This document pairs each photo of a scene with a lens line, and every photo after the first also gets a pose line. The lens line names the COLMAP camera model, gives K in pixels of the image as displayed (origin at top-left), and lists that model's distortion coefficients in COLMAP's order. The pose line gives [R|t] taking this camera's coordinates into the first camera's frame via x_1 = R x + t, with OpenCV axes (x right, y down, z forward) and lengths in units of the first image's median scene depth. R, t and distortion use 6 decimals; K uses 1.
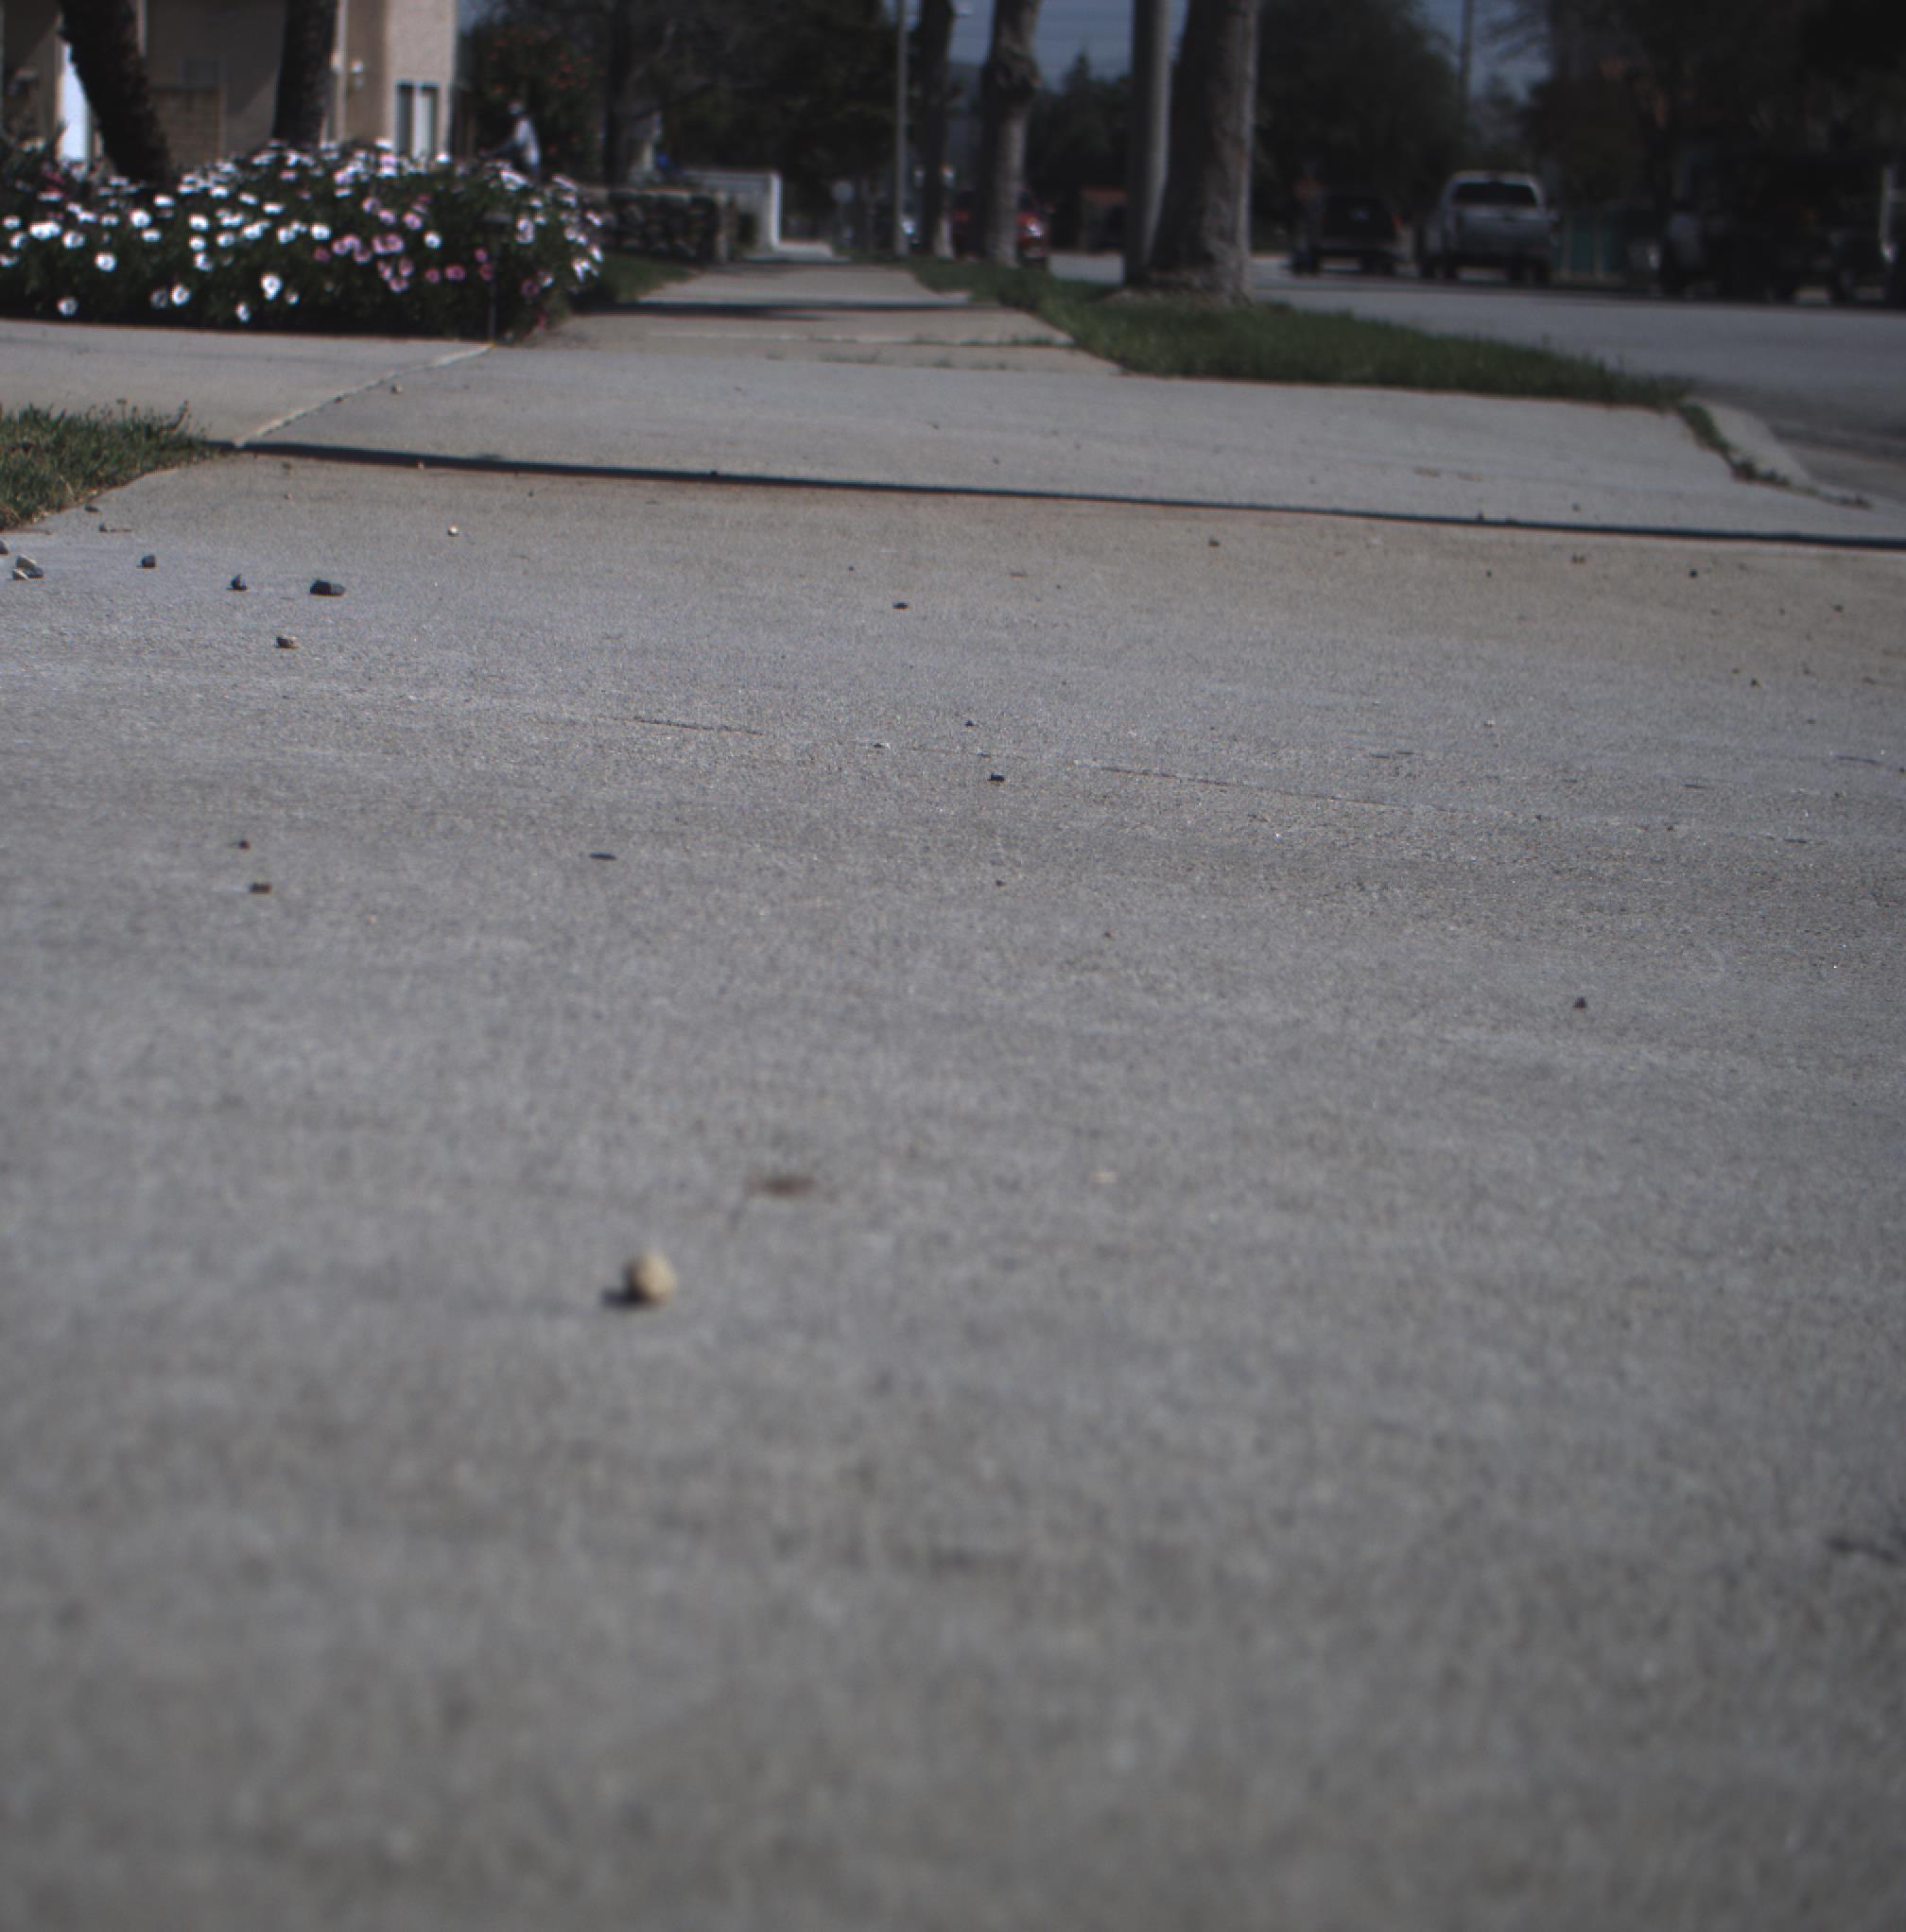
lens RADIAL K [[4208.3, 0, 730.7], [0, 4208.3, 907.6], [0, 0, 1]] dist [-0.169547, 0.729397]
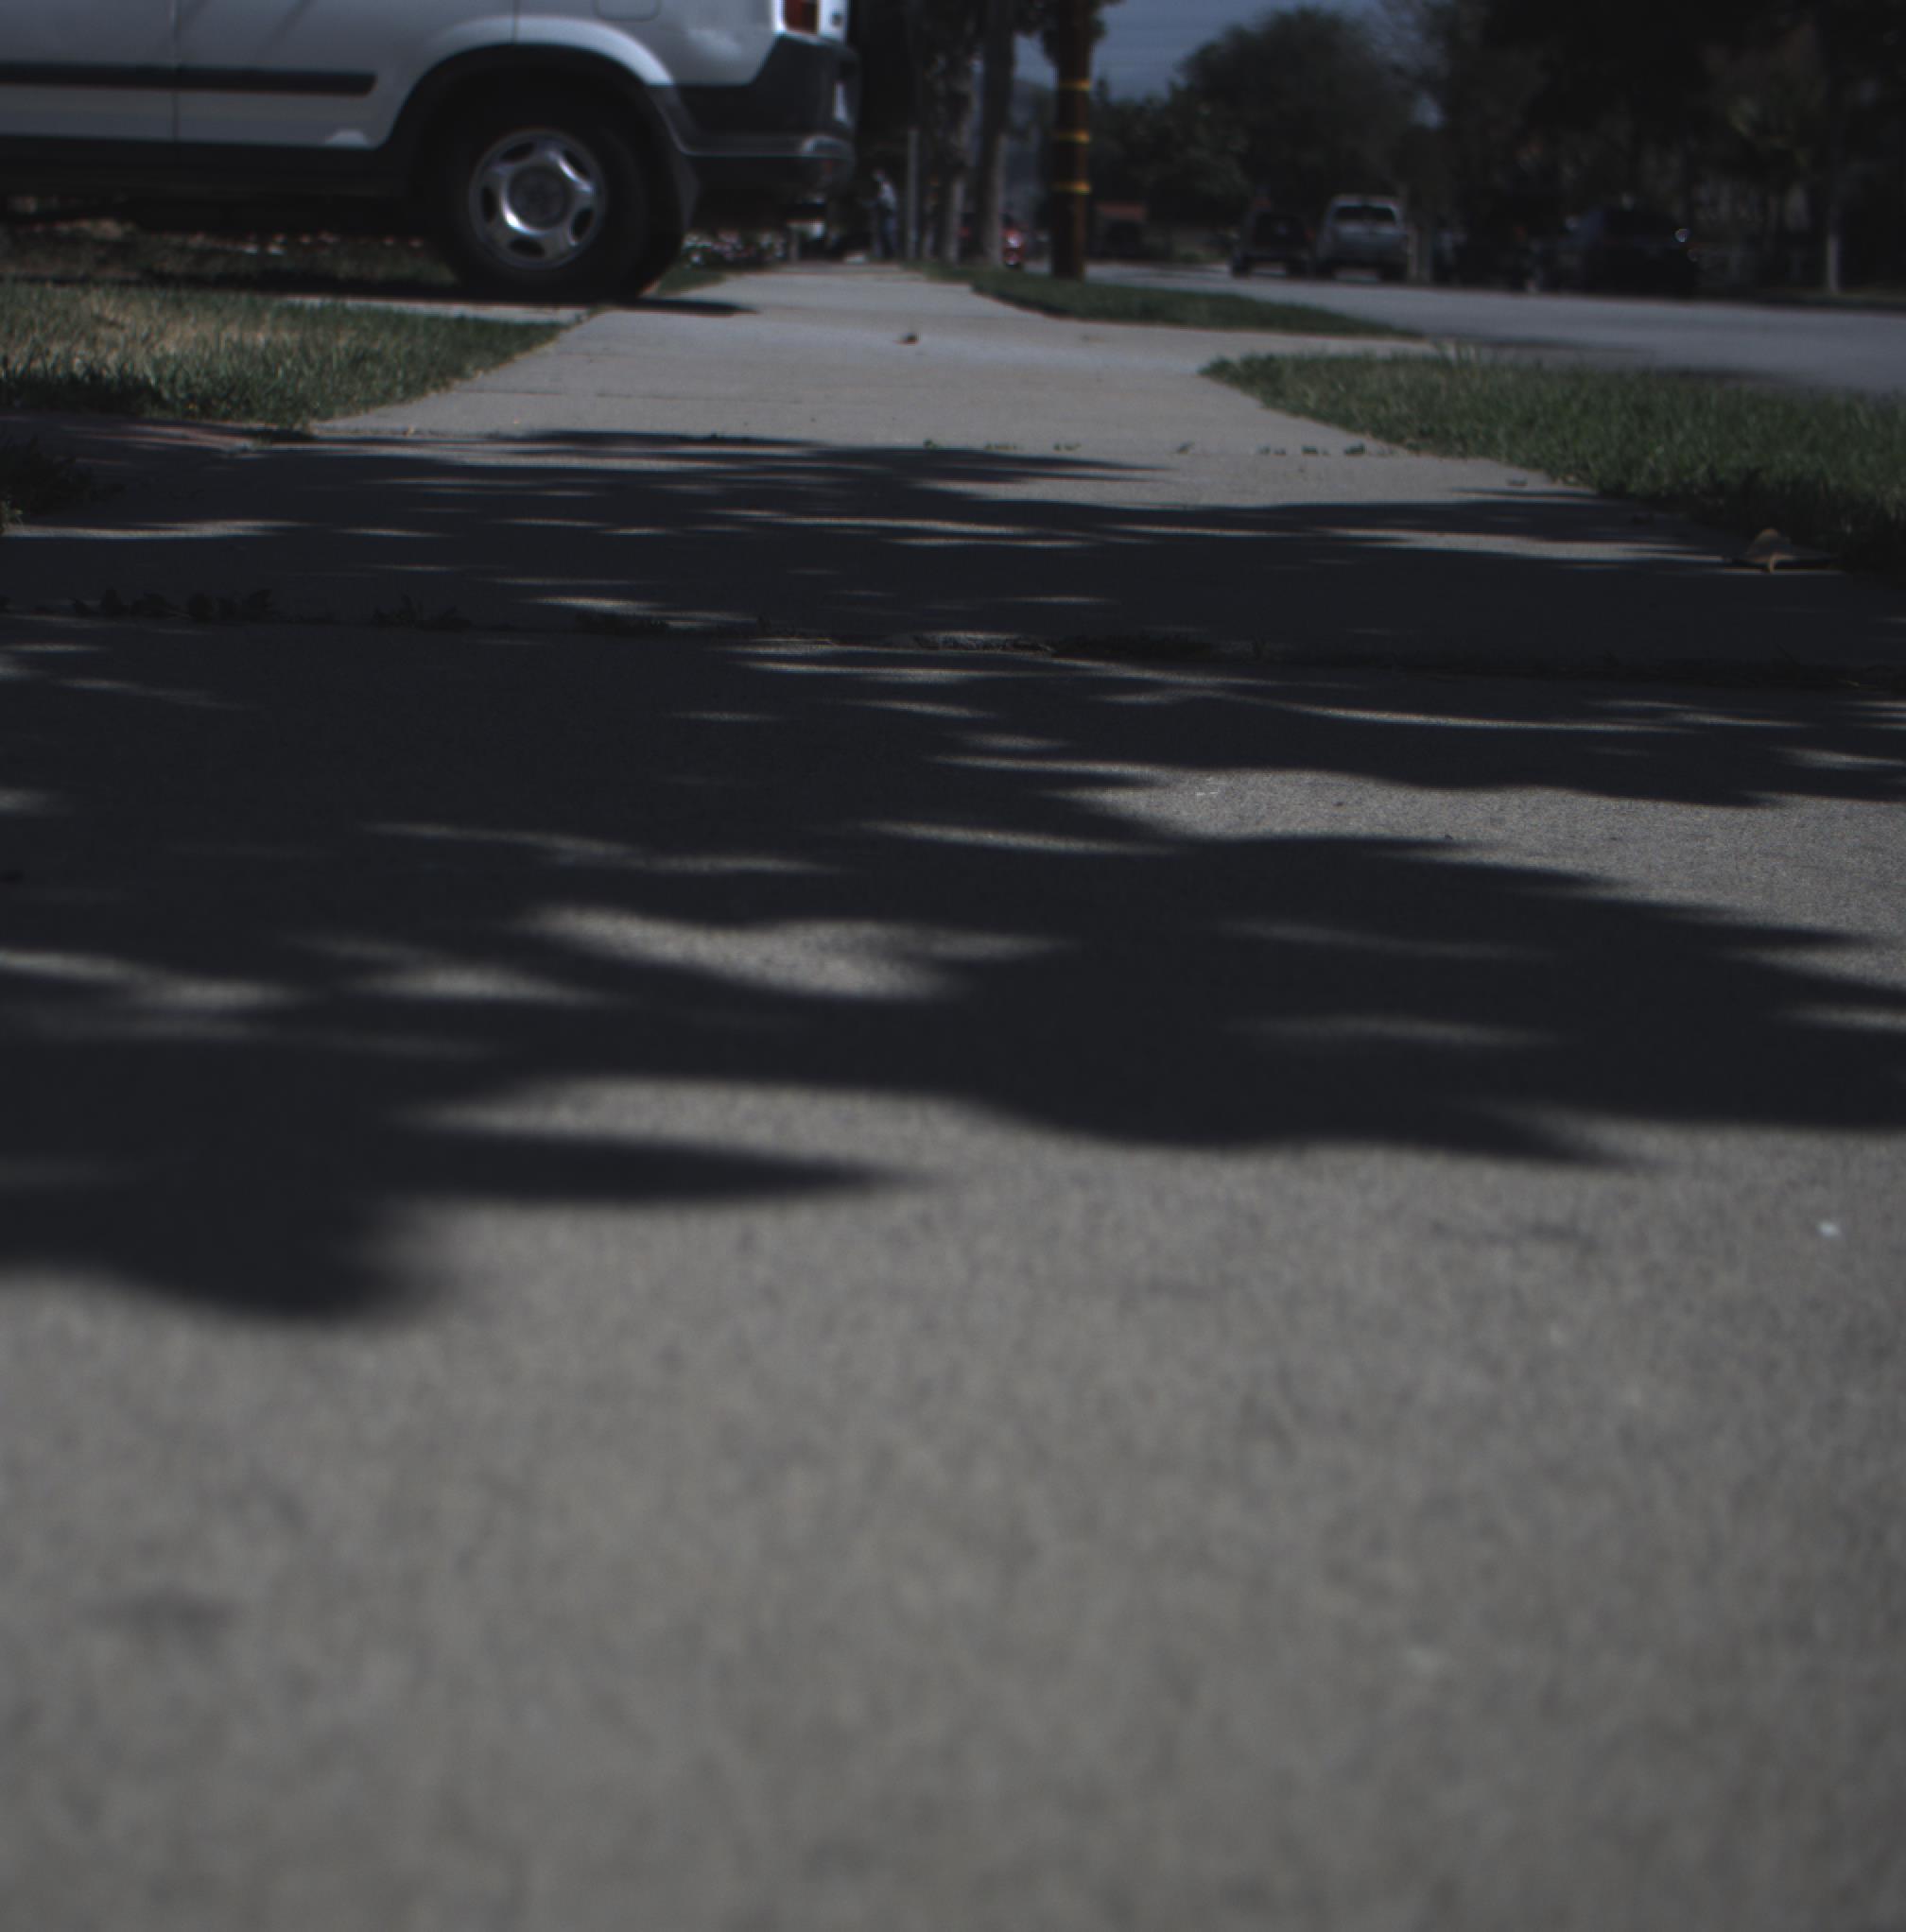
lens RADIAL K [[4208.3, 0, 730.7], [0, 4208.3, 907.6], [0, 0, 1]] dist [-0.169547, 0.729397]
pose [[0.999956, -0.000568, -0.009369, -0.037907], [0.000541, 0.999996, -0.002875, 0.360235], [0.009371, 0.002869, 0.999952, -2.231611]]
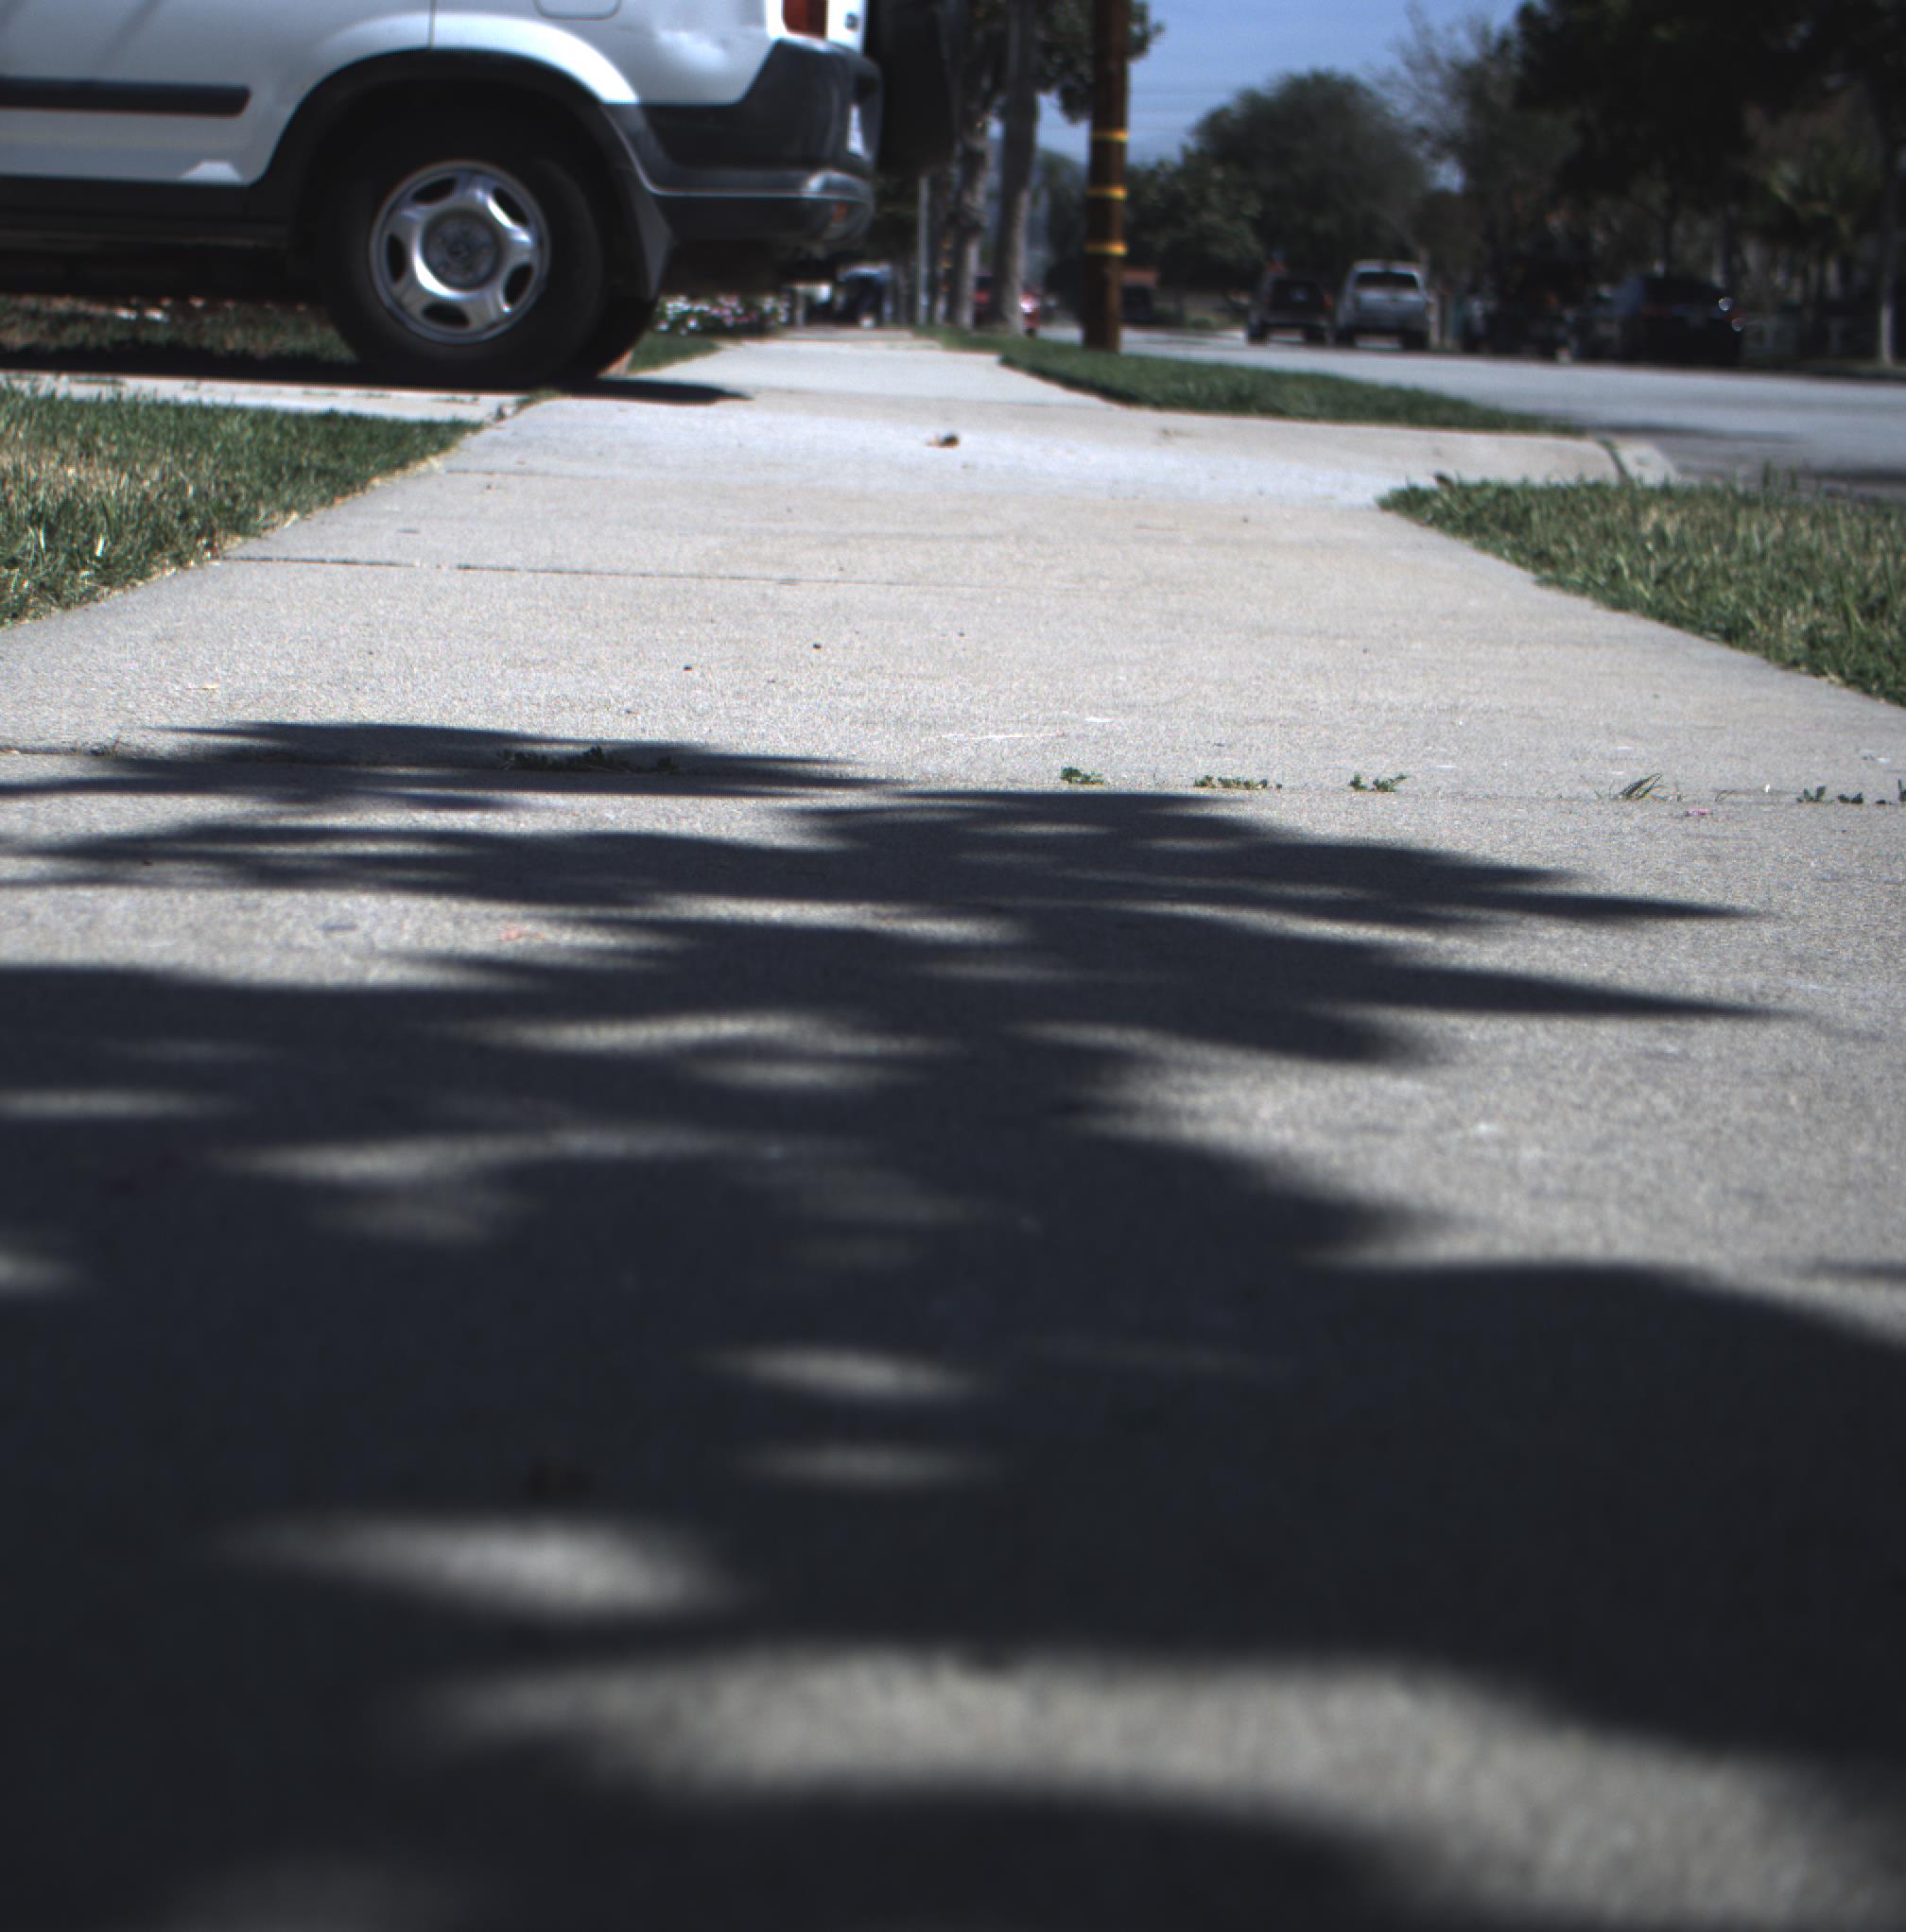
lens RADIAL K [[4208.3, 0, 730.7], [0, 4208.3, 907.6], [0, 0, 1]] dist [-0.169547, 0.729397]
pose [[0.999936, 0.004851, -0.010248, -0.035150], [-0.005031, 0.999832, -0.017636, 0.318062], [0.010161, 0.017686, 0.999792, -1.976549]]
